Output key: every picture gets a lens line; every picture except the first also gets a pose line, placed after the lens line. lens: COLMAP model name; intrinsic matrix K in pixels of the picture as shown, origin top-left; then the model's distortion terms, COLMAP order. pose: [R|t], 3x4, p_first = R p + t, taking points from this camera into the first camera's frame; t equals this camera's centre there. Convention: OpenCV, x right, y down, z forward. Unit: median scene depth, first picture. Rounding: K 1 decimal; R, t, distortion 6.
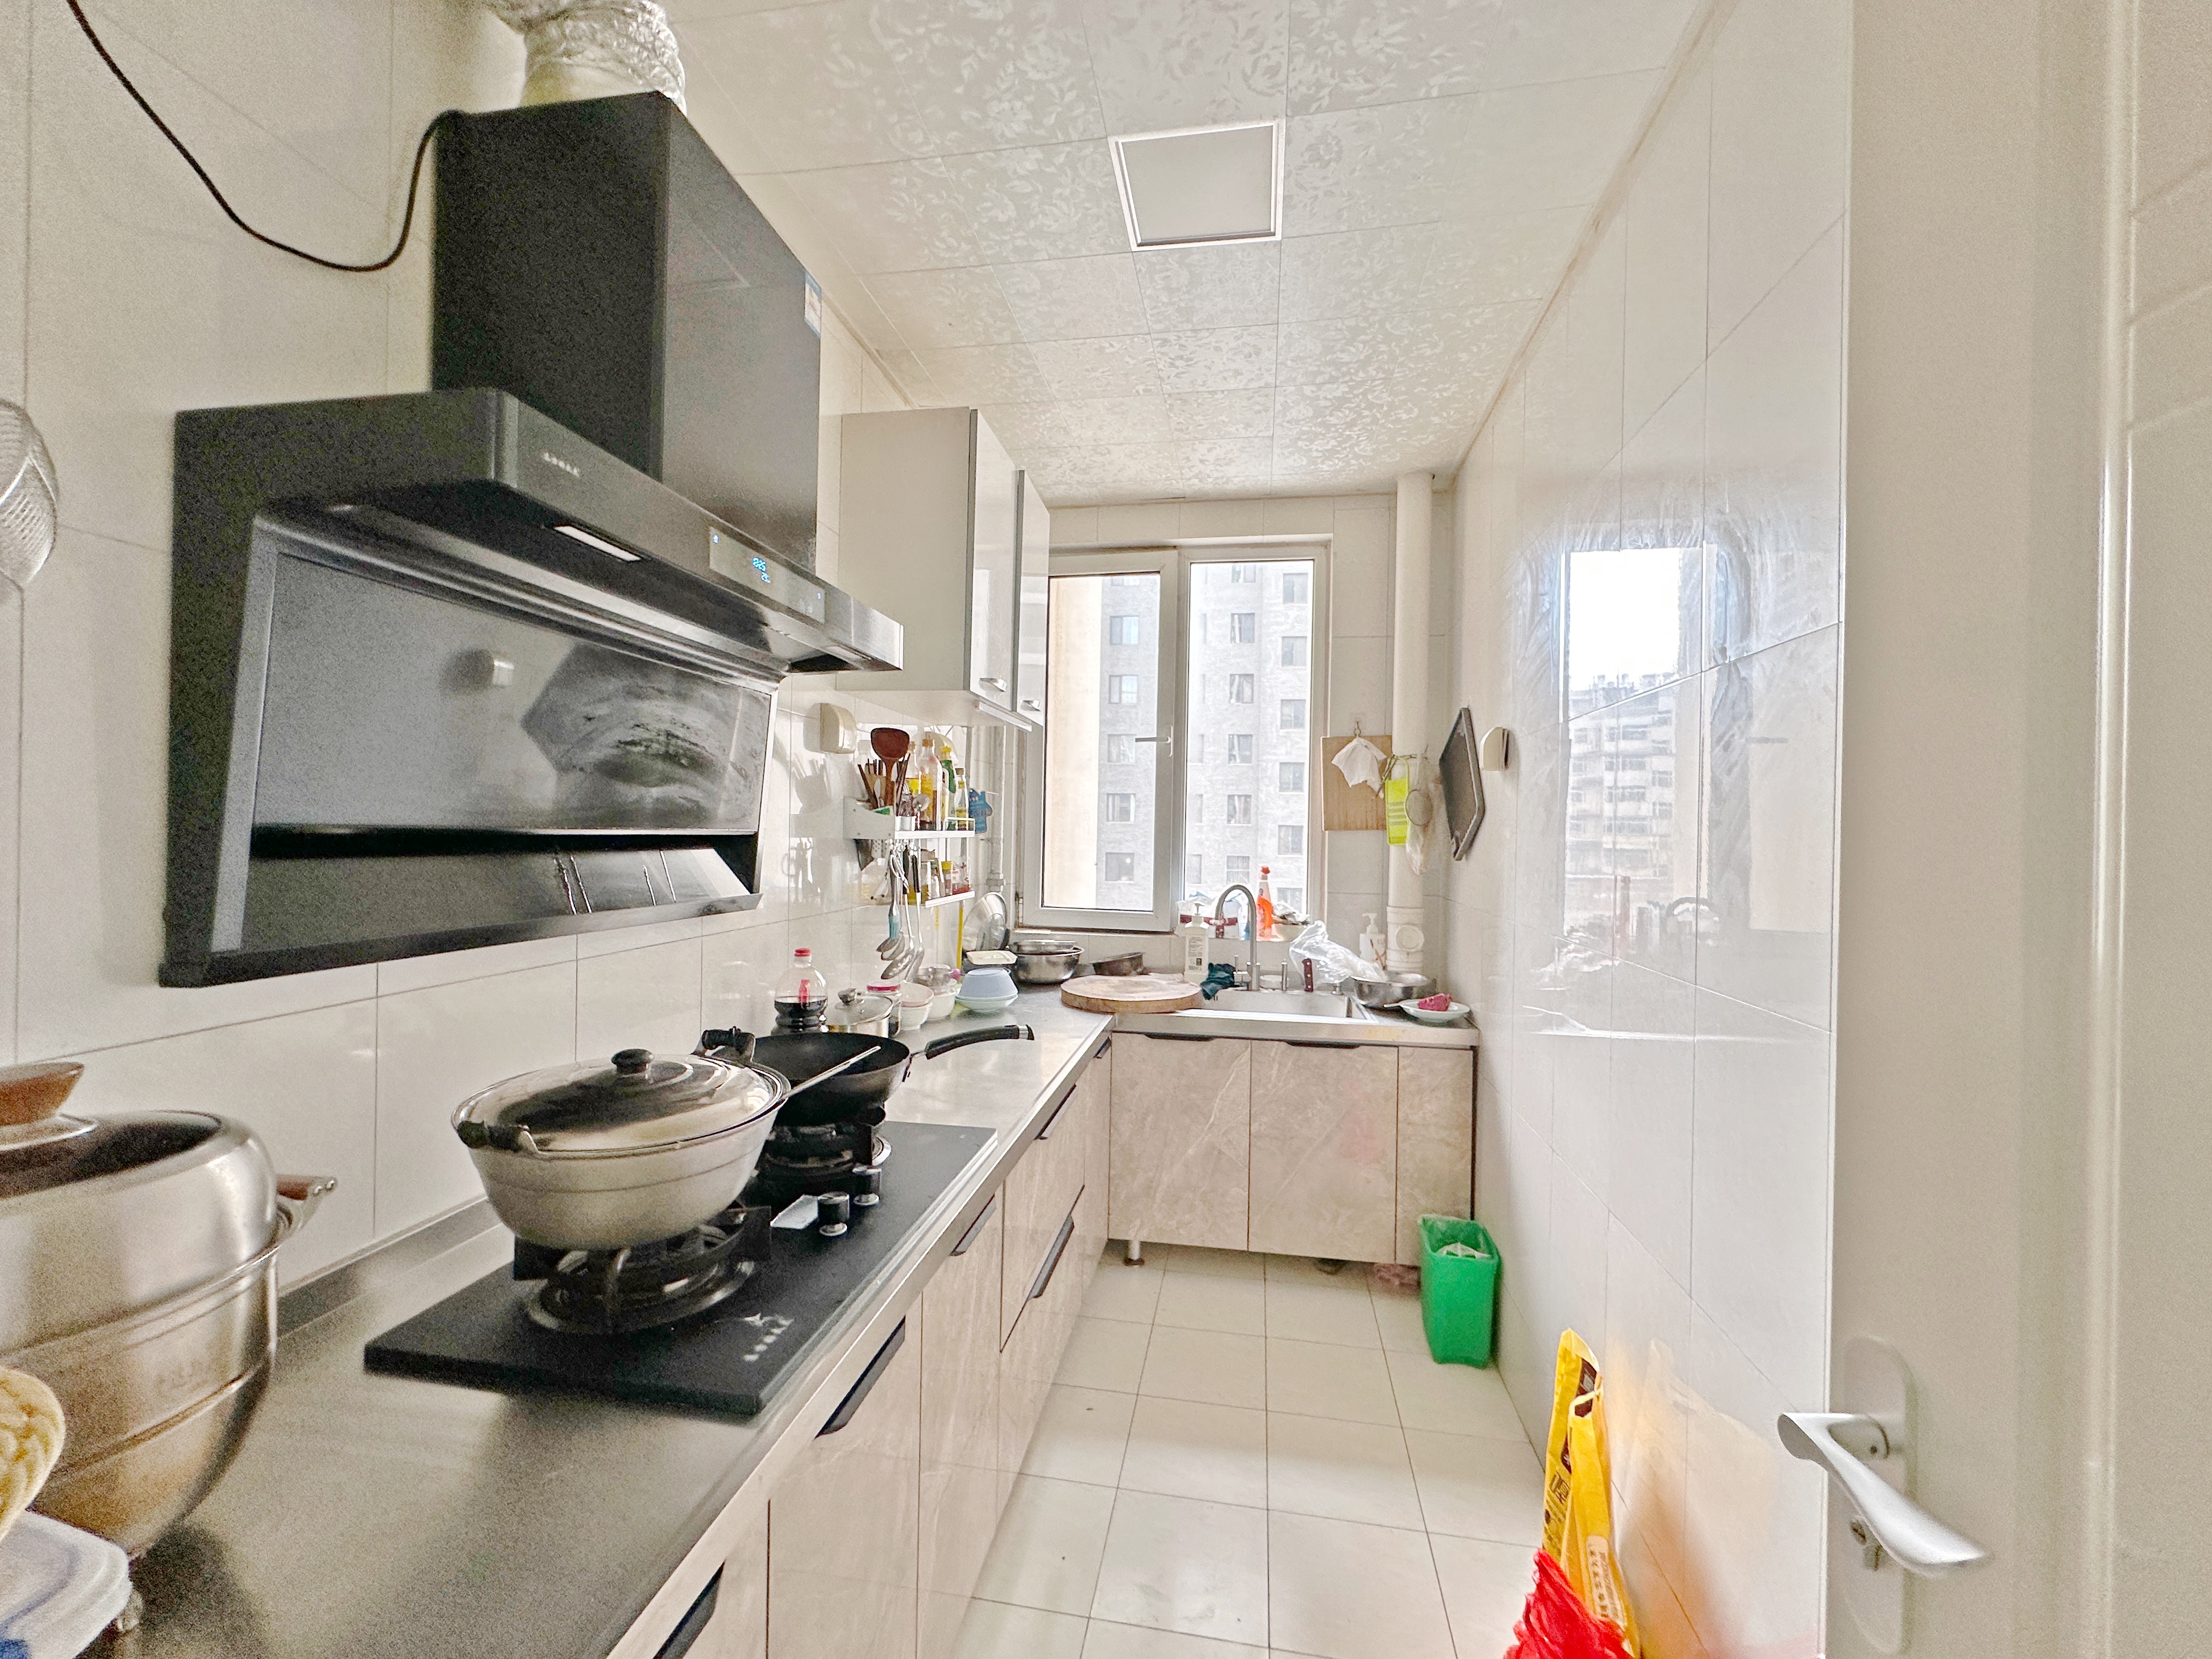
lens RADIAL K [[882.7, 0, 1111.7], [0, 882.7, 832.9], [0, 0, 1]] dist [-0.000285, 0.000047]
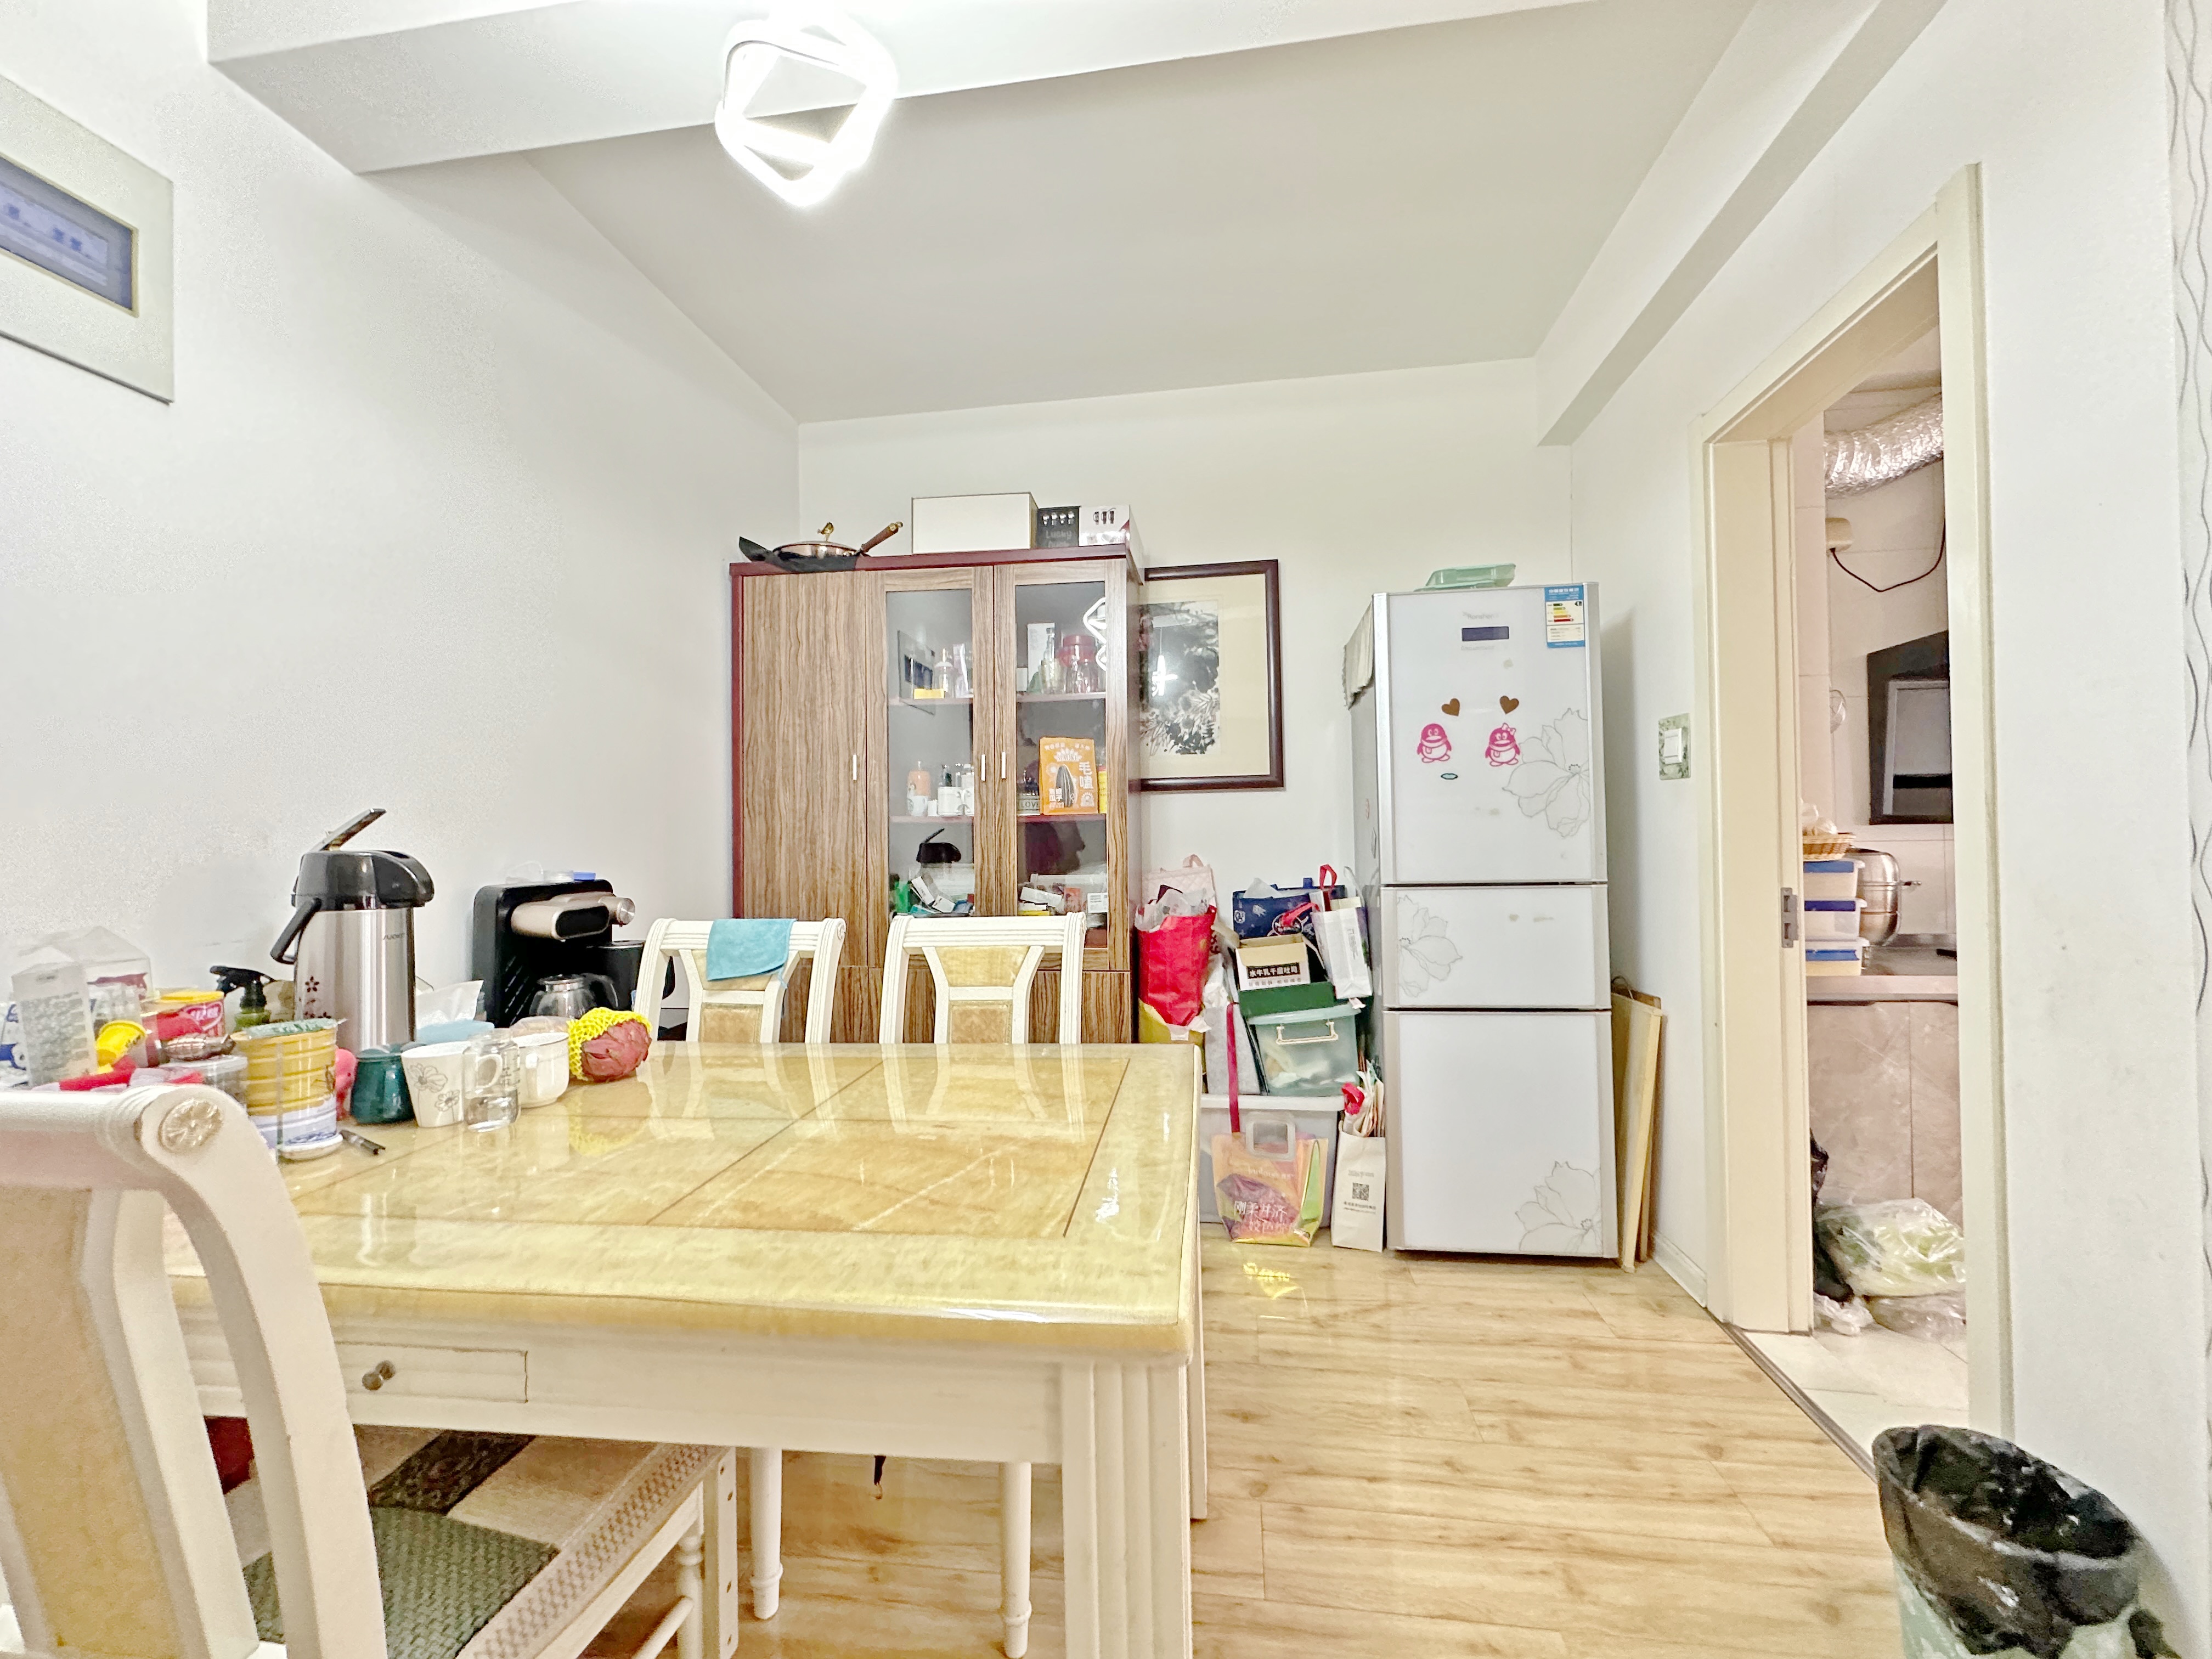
lens RADIAL K [[882.7, 0, 1108.7], [0, 882.7, 828.0], [0, 0, 1]] dist [-0.000285, 0.000047]
pose [[0.034805, -0.027332, -0.999020, 2.211157], [0.020274, 0.999440, -0.026637, 0.215607], [0.999188, -0.019327, 0.035340, -2.046100]]
